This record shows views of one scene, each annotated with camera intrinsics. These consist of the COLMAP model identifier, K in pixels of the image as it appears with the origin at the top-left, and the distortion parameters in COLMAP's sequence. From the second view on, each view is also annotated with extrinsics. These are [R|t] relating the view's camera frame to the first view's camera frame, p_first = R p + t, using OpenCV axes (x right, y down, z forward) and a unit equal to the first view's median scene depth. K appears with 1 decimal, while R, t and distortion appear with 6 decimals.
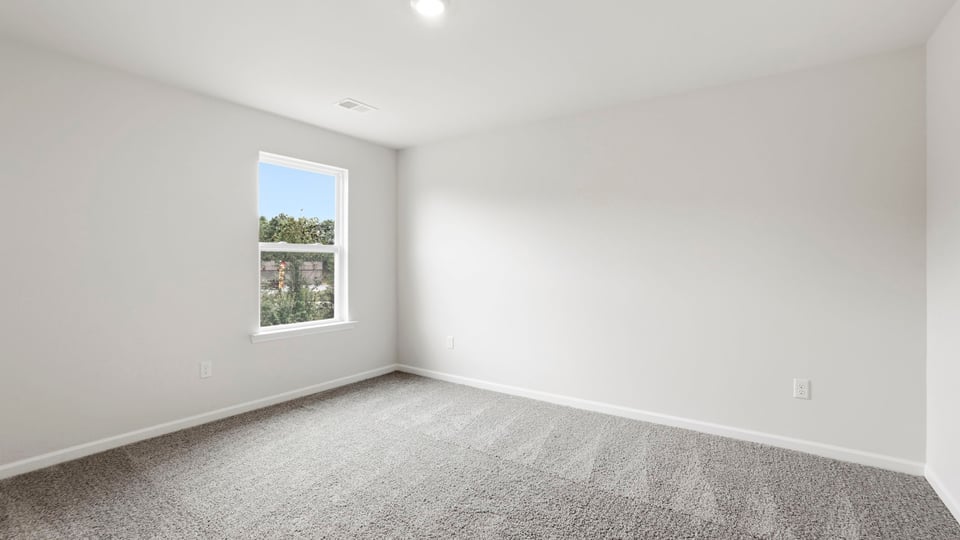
lens RADIAL K [[429.8, 0, 474.6], [0, 429.8, 263.3], [0, 0, 1]] dist [0.001534, 0.000368]
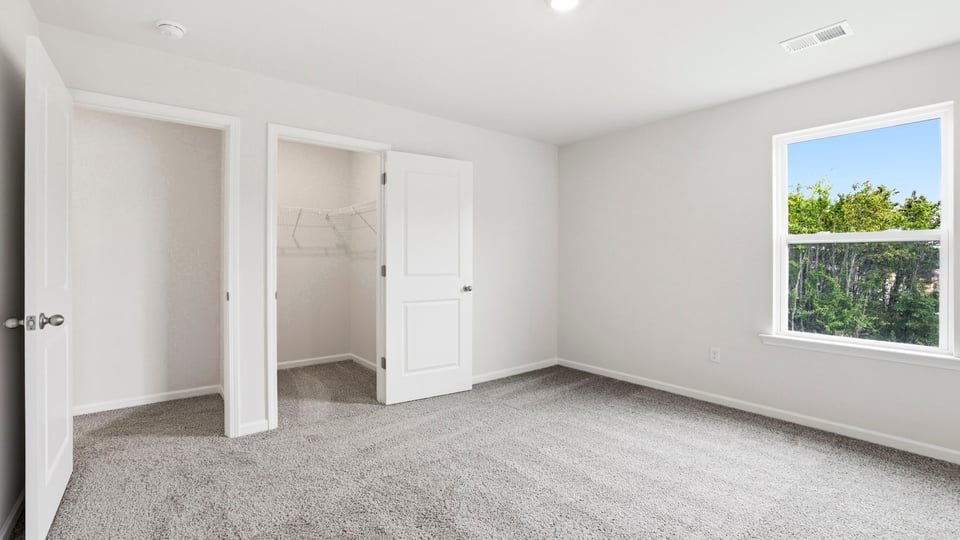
lens RADIAL K [[429.8, 0, 474.6], [0, 429.8, 263.3], [0, 0, 1]] dist [0.001534, 0.000368]
pose [[-0.277127, 0.002016, -0.960831, 0.468112], [0.002489, 0.999996, 0.001380, 0.005897], [0.960830, -0.002009, -0.277131, 0.544998]]
